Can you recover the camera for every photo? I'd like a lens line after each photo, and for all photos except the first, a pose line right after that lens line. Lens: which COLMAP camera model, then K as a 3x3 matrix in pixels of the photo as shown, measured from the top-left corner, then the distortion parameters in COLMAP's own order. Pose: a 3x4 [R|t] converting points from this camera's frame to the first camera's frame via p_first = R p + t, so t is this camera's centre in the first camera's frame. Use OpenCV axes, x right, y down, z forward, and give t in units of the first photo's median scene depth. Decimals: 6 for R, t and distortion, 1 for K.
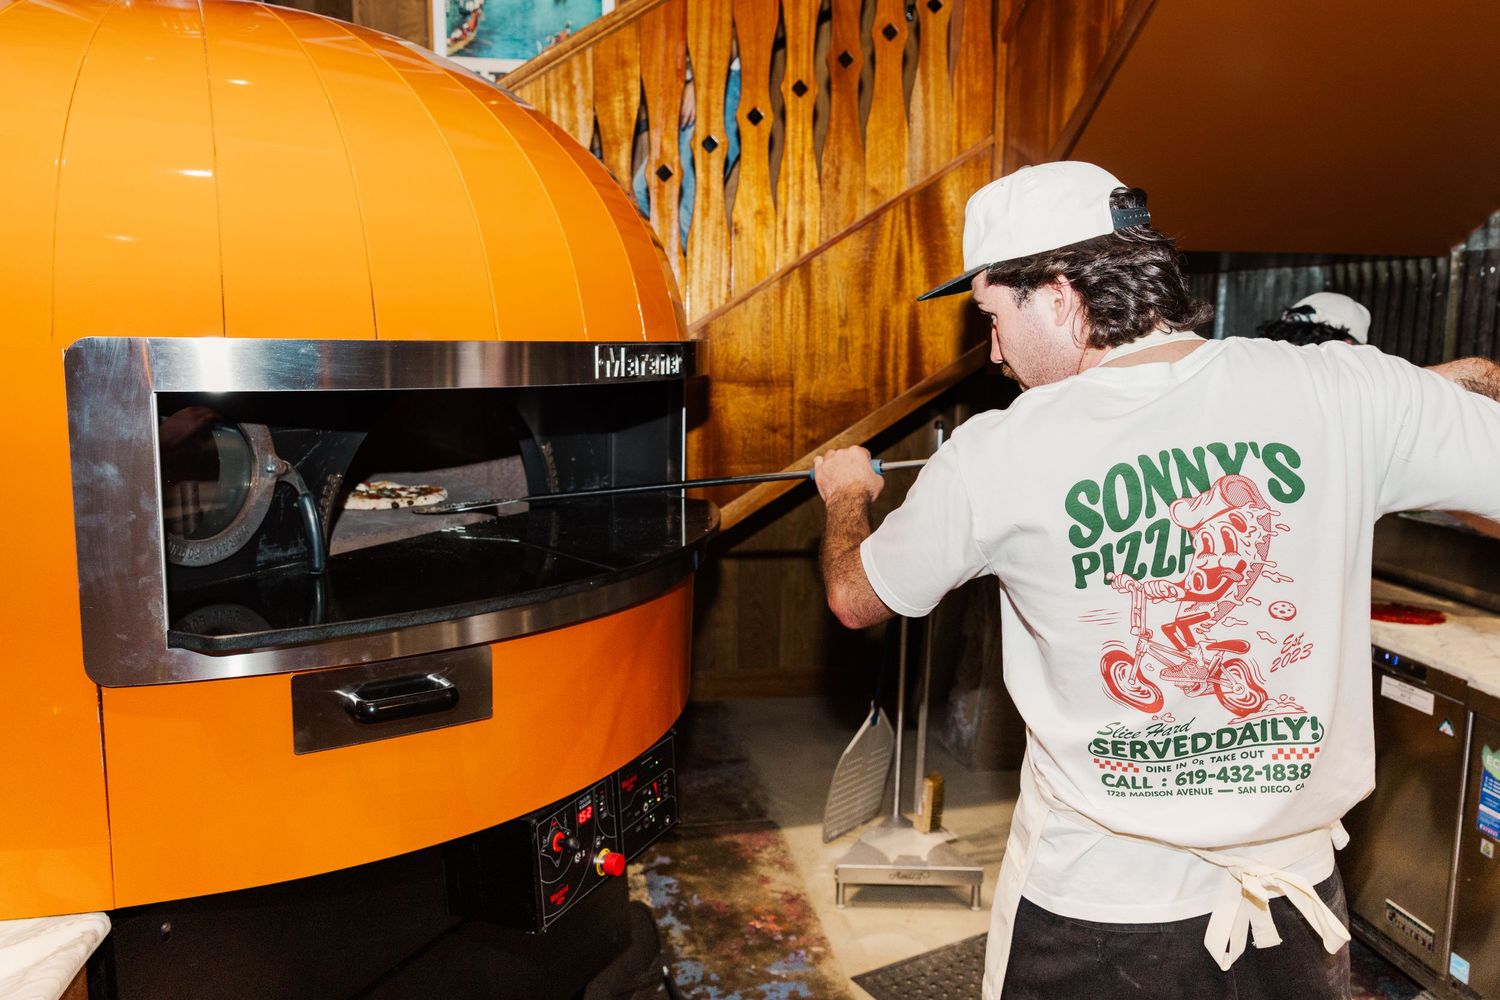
lens RADIAL K [[1175.2, 0, 749.9], [0, 1175.2, 499.1], [0, 0, 1]] dist [-0.008135, -0.003897]
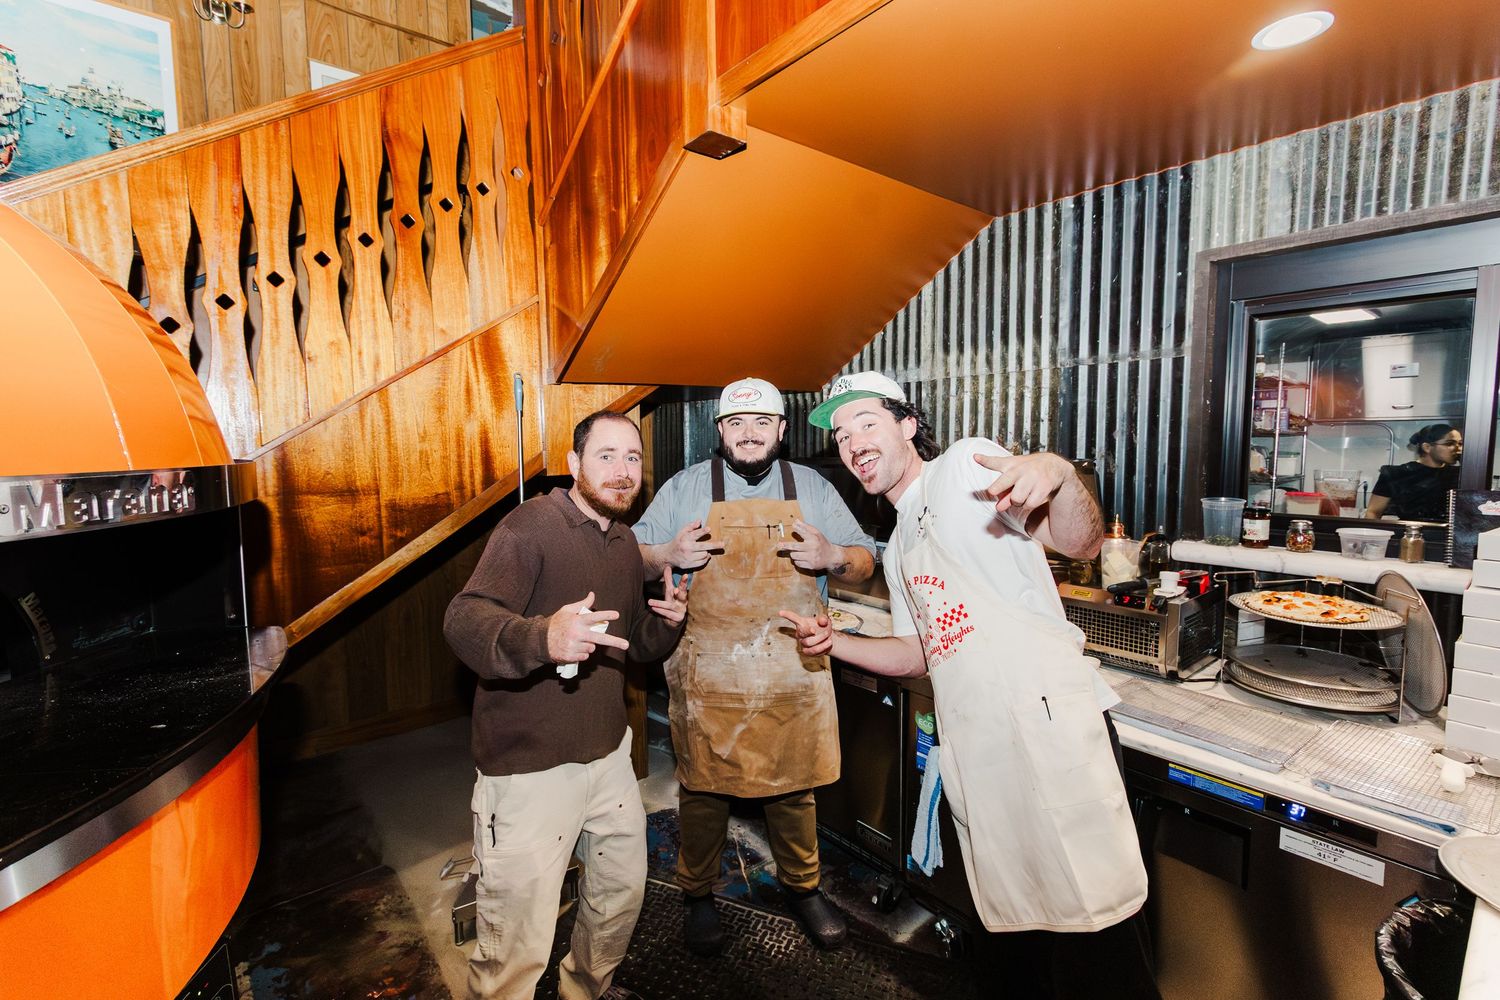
lens RADIAL K [[699.3, 0, 754.5], [0, 699.3, 502.0], [0, 0, 1]] dist [0.003277, -0.000964]
pose [[0.869873, -0.063131, 0.489220, 0.021220], [0.089475, 0.995518, -0.030628, -0.034231], [-0.485093, 0.070416, 0.871623, 0.221946]]
